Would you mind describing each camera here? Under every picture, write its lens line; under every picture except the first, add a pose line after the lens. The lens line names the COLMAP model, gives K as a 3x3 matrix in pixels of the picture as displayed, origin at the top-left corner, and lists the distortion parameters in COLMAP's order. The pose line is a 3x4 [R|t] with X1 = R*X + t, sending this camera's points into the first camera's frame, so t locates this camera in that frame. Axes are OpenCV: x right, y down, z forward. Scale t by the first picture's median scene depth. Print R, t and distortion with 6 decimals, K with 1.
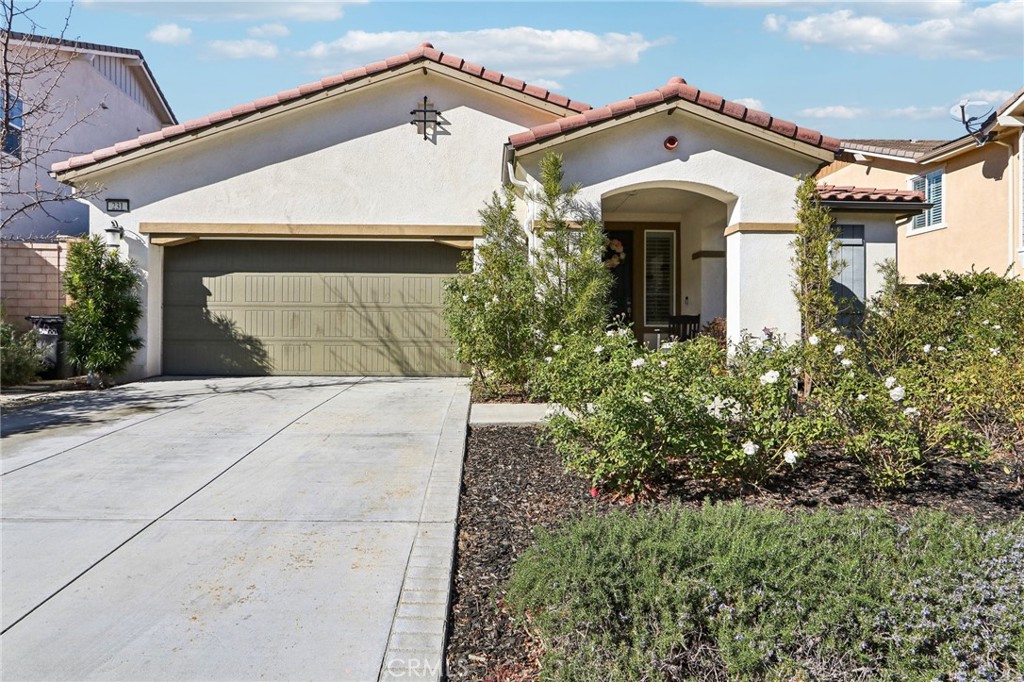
lens RADIAL K [[577.1, 0, 512.8], [0, 577.1, 337.0], [0, 0, 1]] dist [-0.001476, -0.000038]
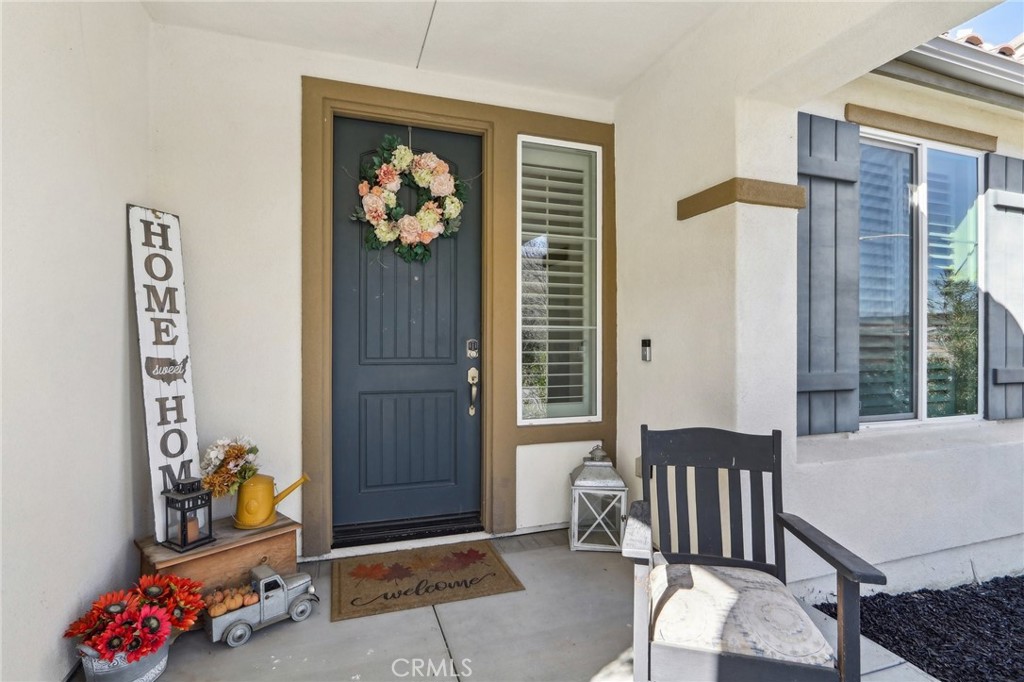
lens RADIAL K [[494.8, 0, 512.1], [0, 494.8, 341.5], [0, 0, 1]] dist [-0.014849, 0.000266]
pose [[0.955727, -0.003066, 0.294240, 0.141137], [0.003686, 0.999992, -0.001552, -0.065588], [-0.294233, 0.002567, 0.955730, 0.728405]]
